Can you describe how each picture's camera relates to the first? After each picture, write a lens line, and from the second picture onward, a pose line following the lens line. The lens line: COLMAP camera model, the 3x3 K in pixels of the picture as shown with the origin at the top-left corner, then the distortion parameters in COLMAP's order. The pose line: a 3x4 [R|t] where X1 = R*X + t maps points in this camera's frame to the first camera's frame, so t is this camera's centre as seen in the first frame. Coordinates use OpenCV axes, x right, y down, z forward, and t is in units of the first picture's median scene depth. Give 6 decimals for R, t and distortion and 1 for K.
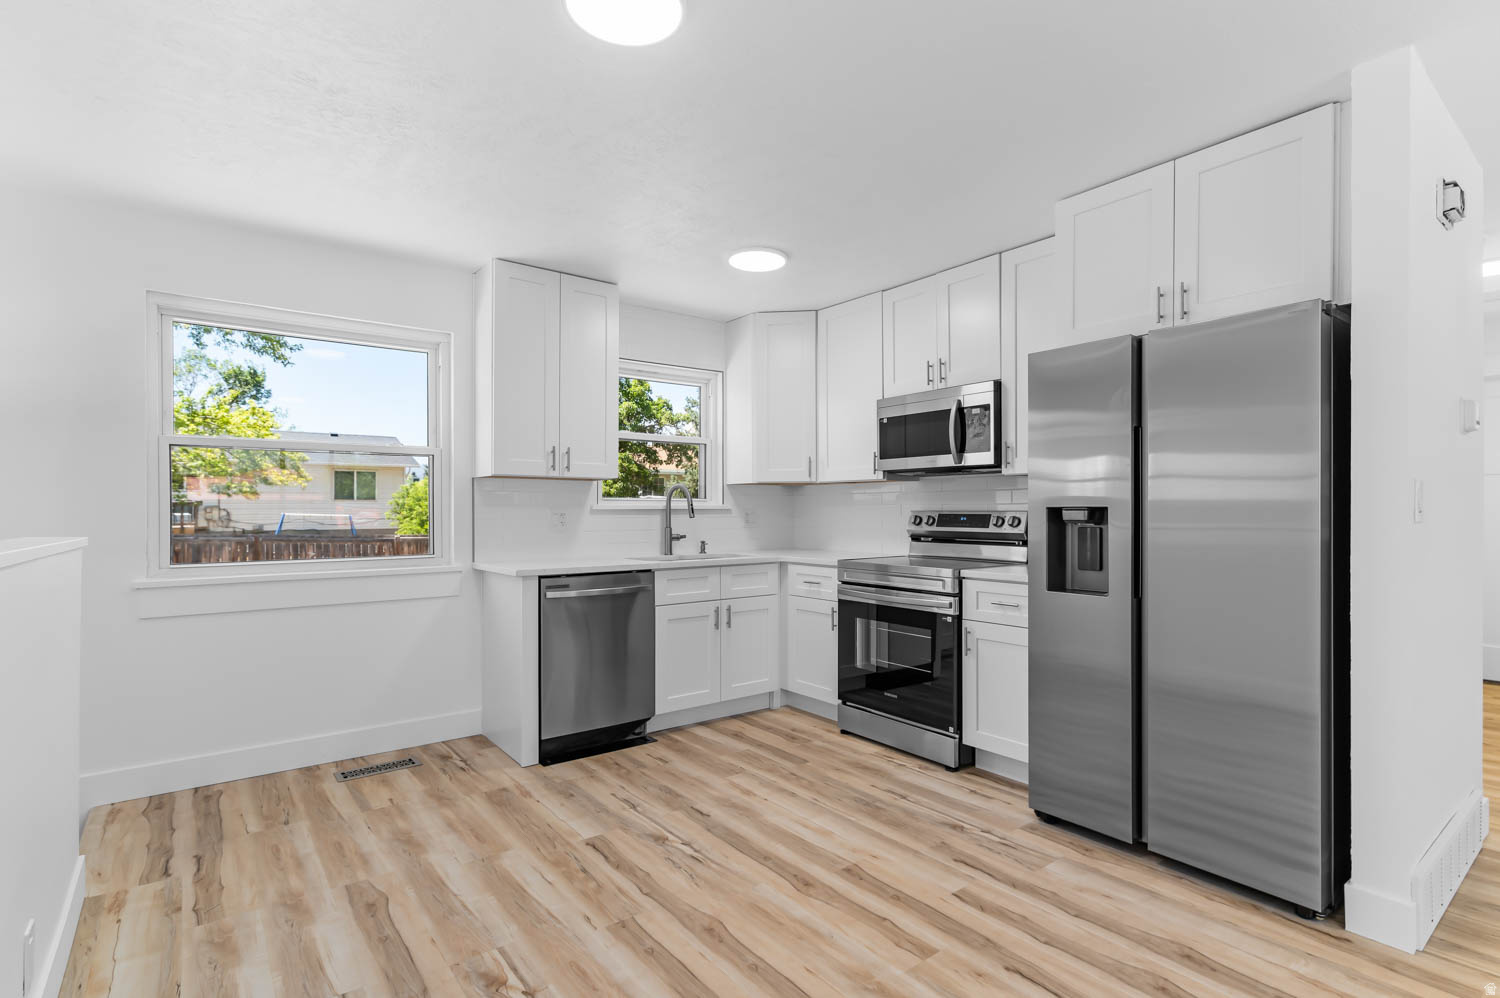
lens RADIAL K [[725.9, 0, 760.7], [0, 725.9, 510.1], [0, 0, 1]] dist [0.002047, 0.000617]
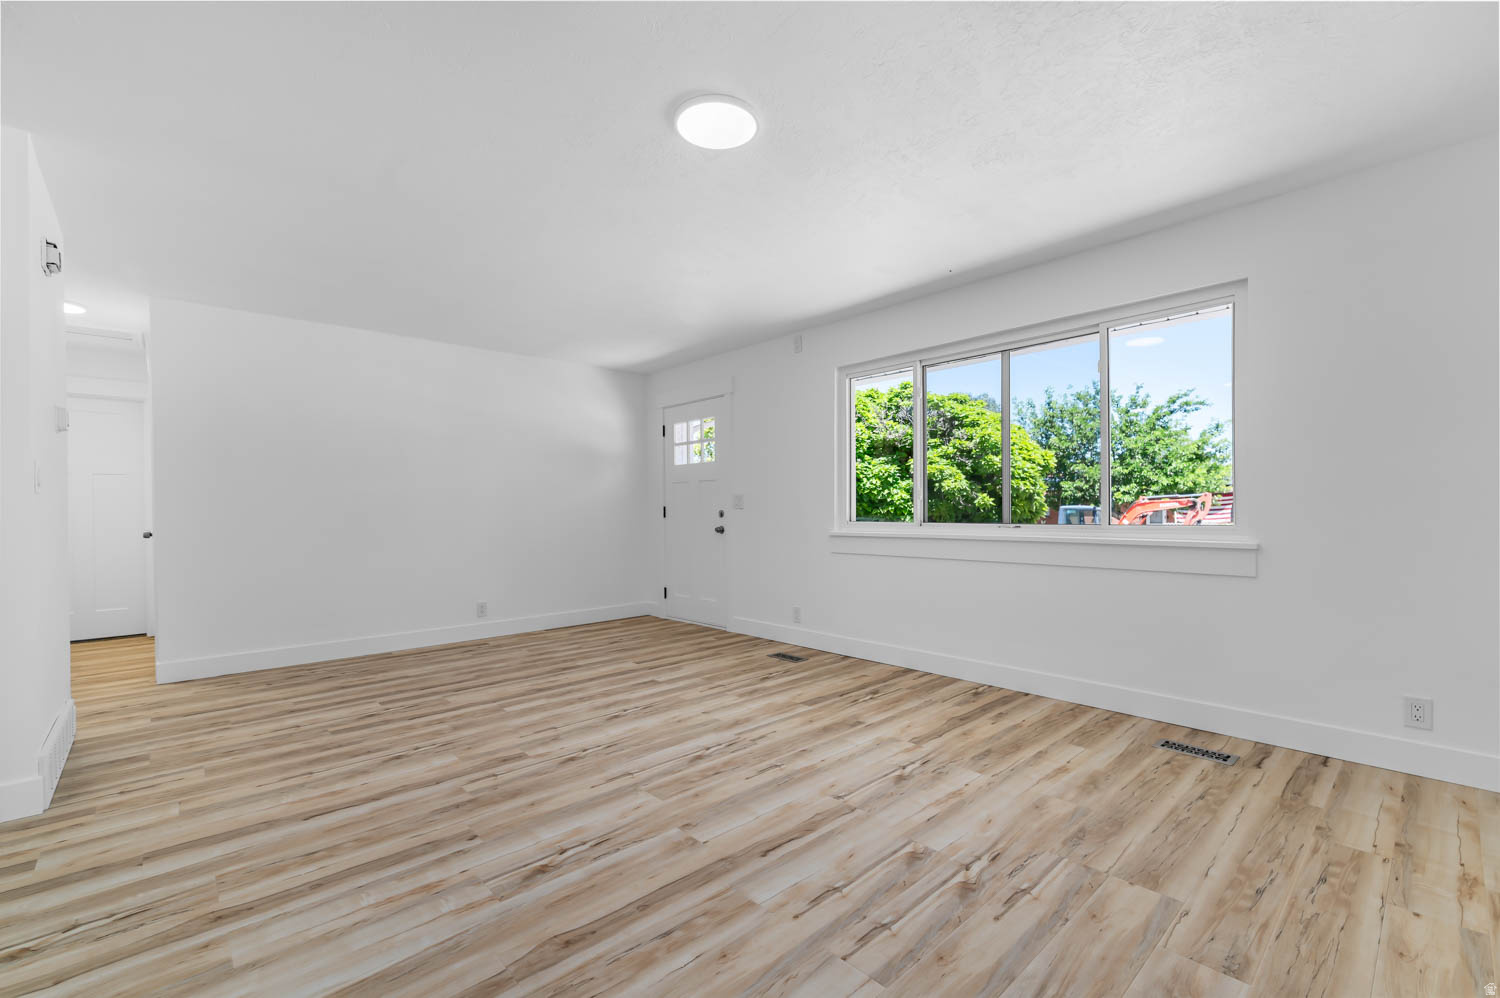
lens RADIAL K [[641.6, 0, 758.0], [0, 641.6, 513.6], [0, 0, 1]] dist [0.000689, 0.000346]
pose [[-0.082703, -0.002670, 0.996571, -0.224185], [0.010047, 0.999943, 0.003512, 0.037767], [-0.996524, 0.010303, -0.082671, -0.127456]]
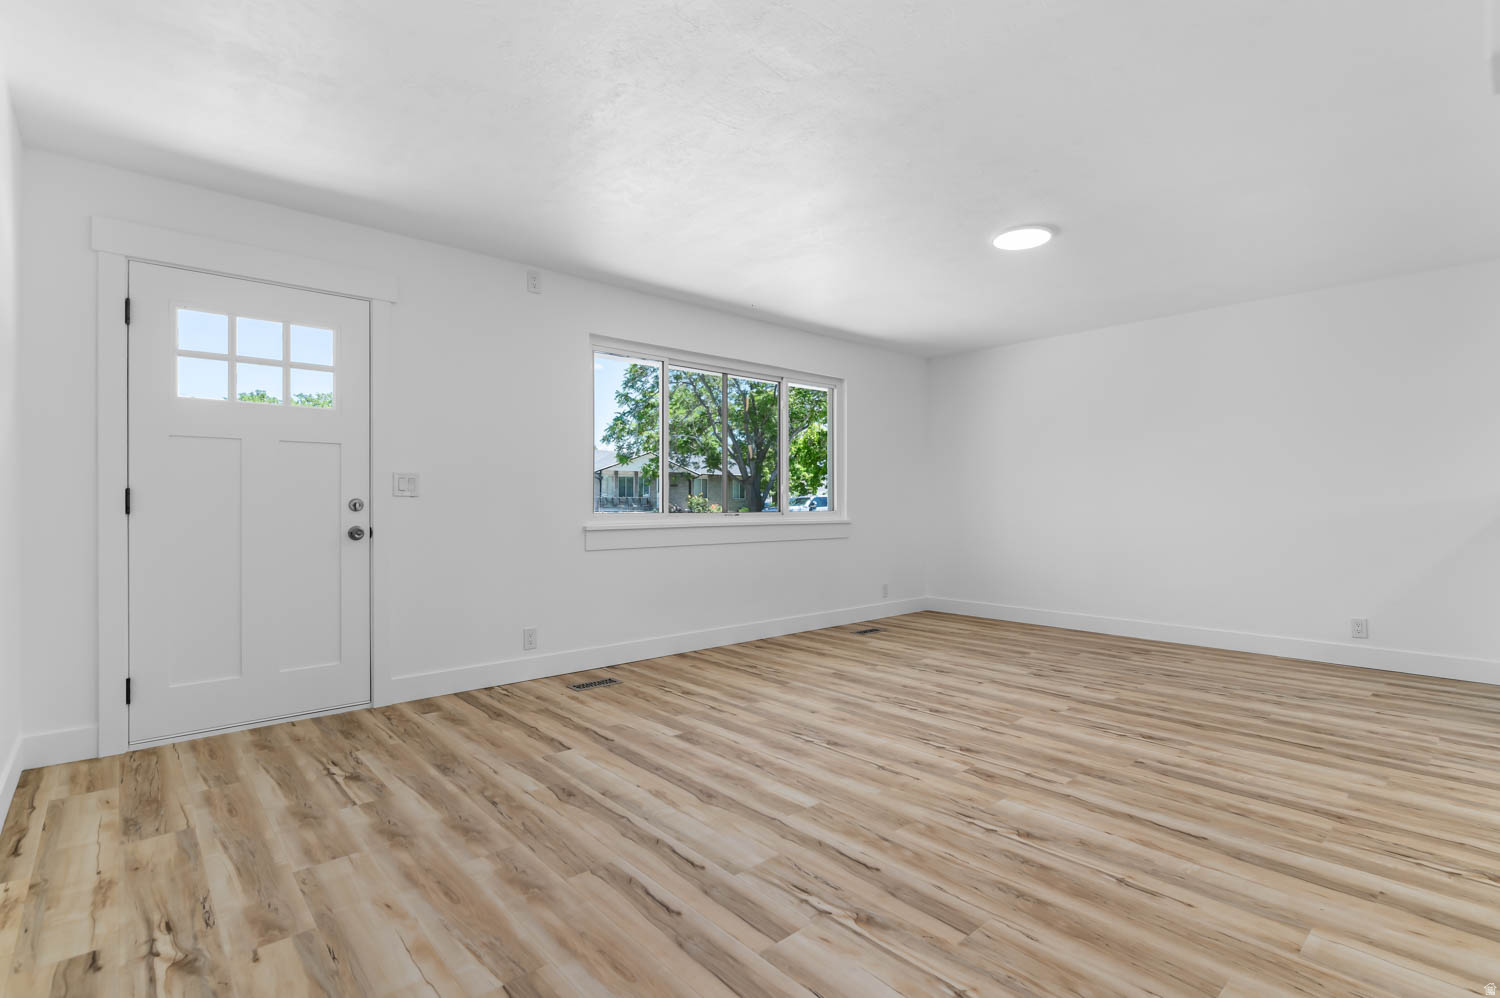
lens RADIAL K [[703.3, 0, 758.1], [0, 703.3, 503.2], [0, 0, 1]] dist [0.000318, -0.000108]
pose [[-0.997278, 0.002060, -0.073708, 0.926122], [0.001830, 0.999993, 0.003182, 0.038335], [0.073714, 0.003038, -0.997275, 0.896755]]
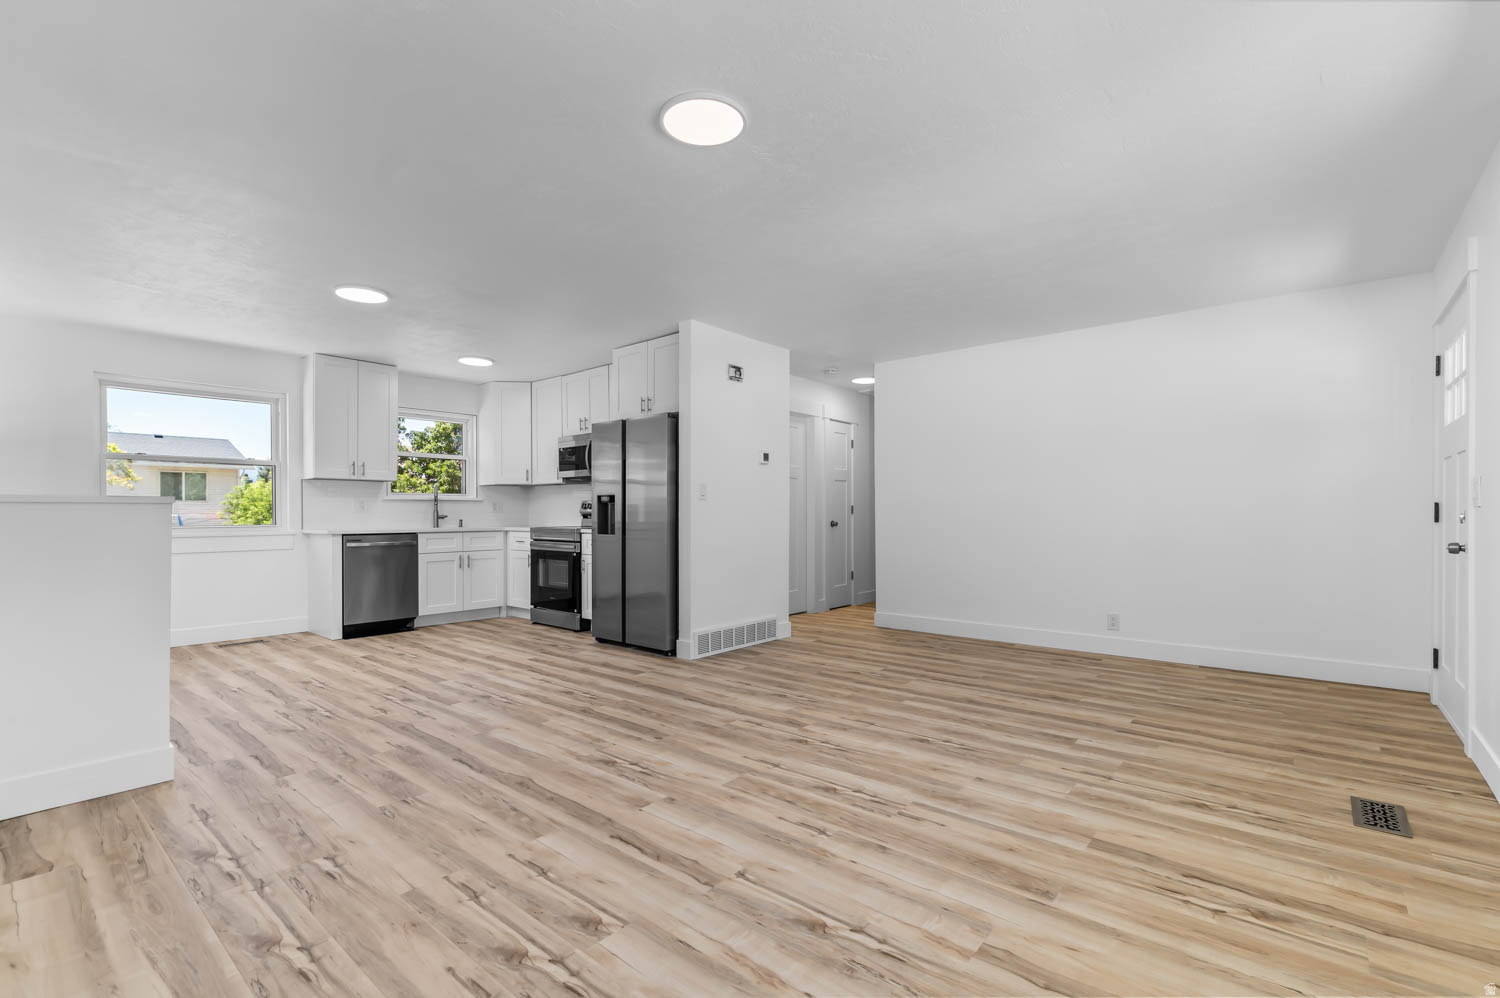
lens RADIAL K [[668.3, 0, 755.7], [0, 668.3, 519.6], [0, 0, 1]] dist [0.001213, 0.000124]
pose [[0.978739, -0.001192, 0.205108, 0.356473], [-0.000601, 0.999962, 0.008681, 0.039836], [-0.205110, -0.008620, 0.978701, -0.828961]]
